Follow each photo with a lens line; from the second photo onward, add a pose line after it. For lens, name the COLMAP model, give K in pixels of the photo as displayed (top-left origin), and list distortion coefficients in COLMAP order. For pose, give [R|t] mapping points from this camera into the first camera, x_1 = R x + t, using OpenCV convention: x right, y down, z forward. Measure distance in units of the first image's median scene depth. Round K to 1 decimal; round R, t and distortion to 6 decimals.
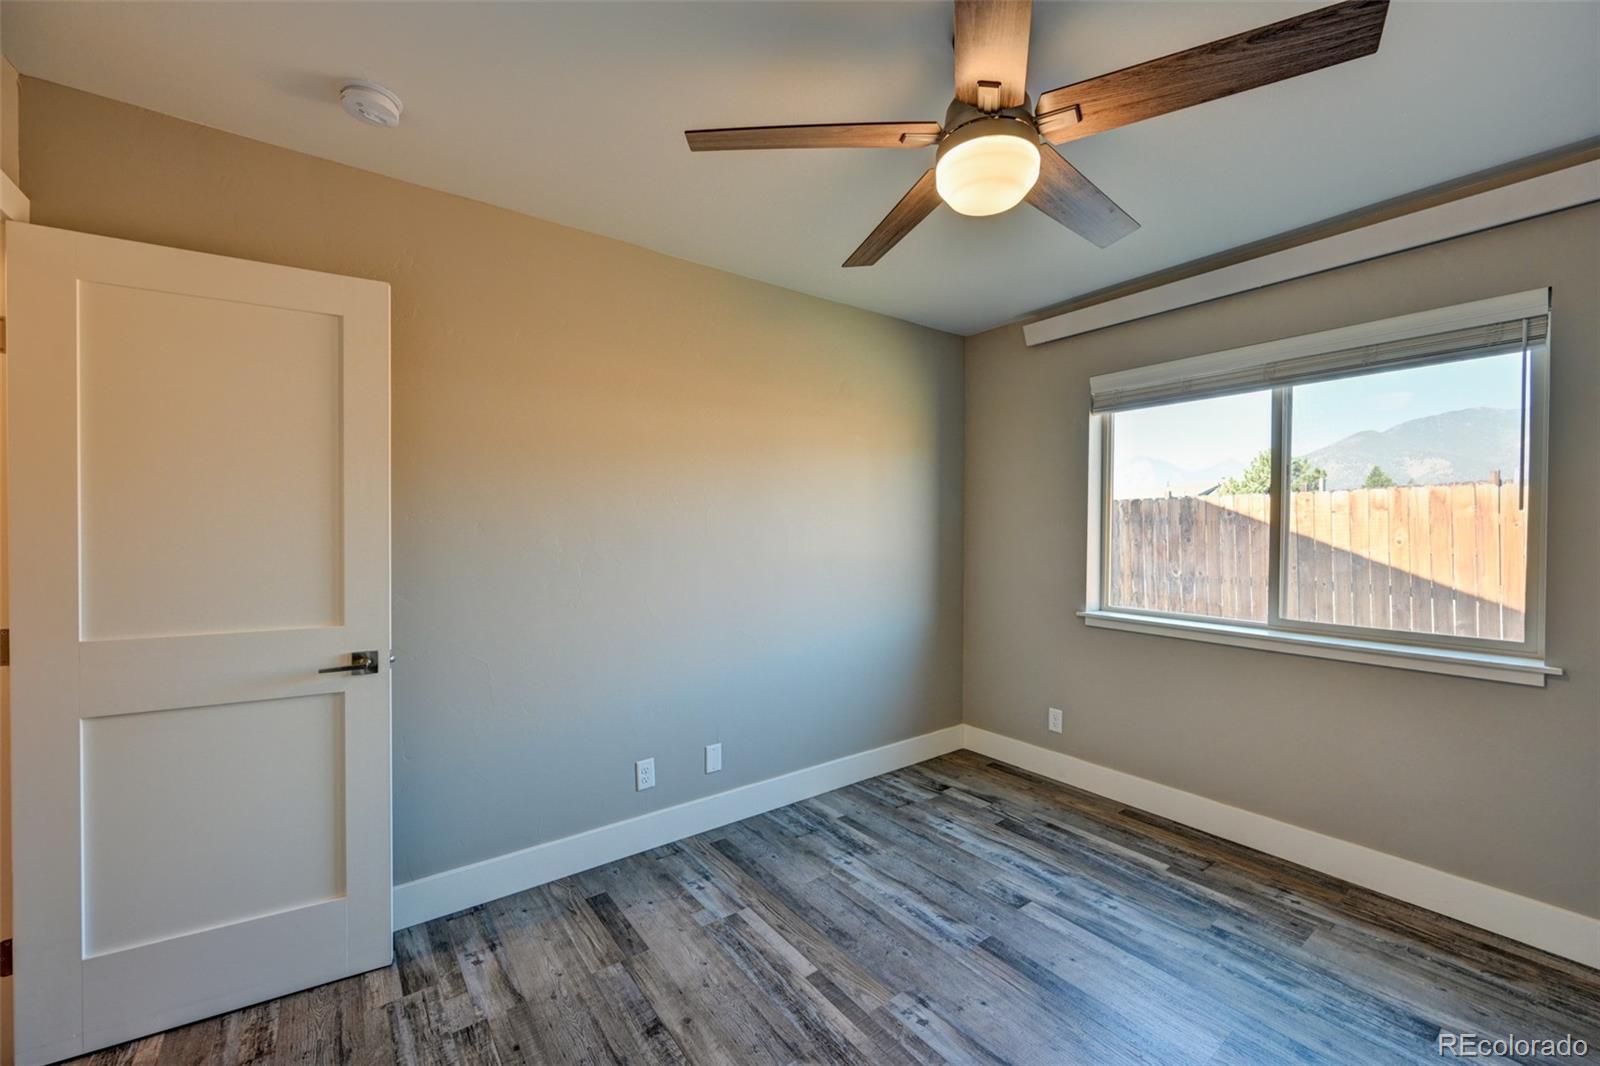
lens RADIAL K [[632.8, 0, 806.6], [0, 632.8, 534.9], [0, 0, 1]] dist [-0.002397, 0.000913]
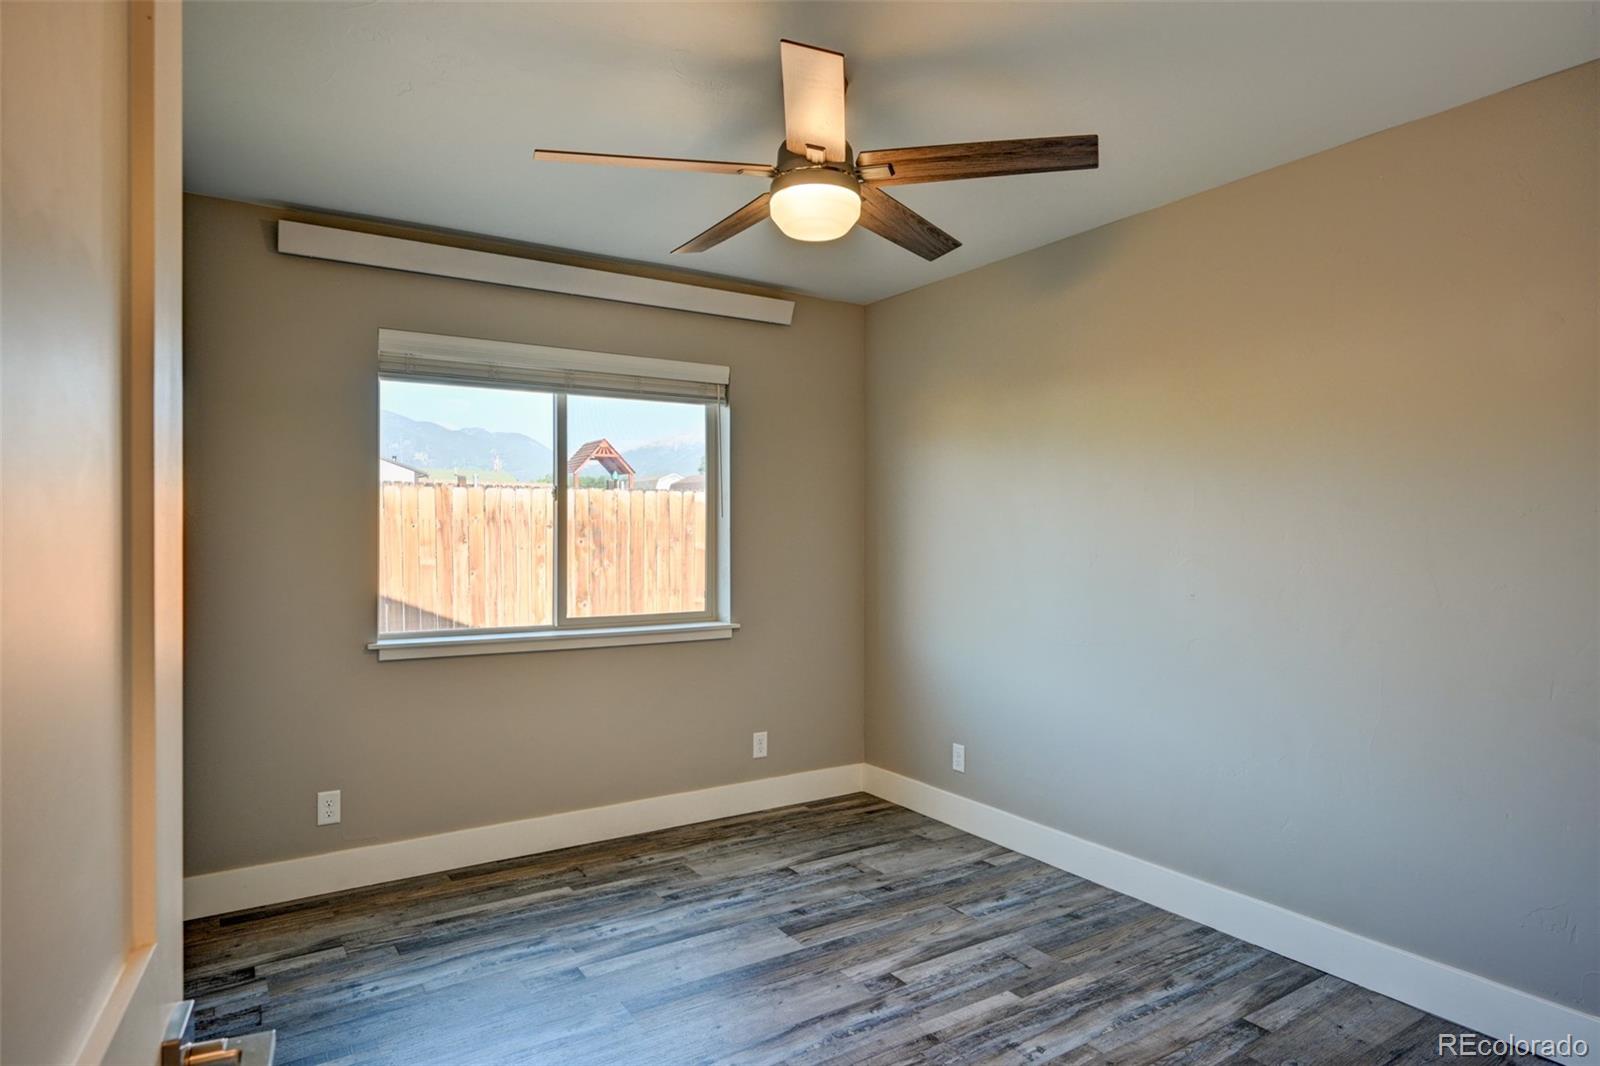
lens RADIAL K [[947.5, 0, 800.4], [0, 947.5, 528.8], [0, 0, 1]] dist [-0.000678, -0.000743]
pose [[0.061799, -0.001405, 0.998088, -0.789498], [0.011086, 0.999938, 0.000722, -0.009508], [-0.998027, 0.011020, 0.061810, 0.537490]]
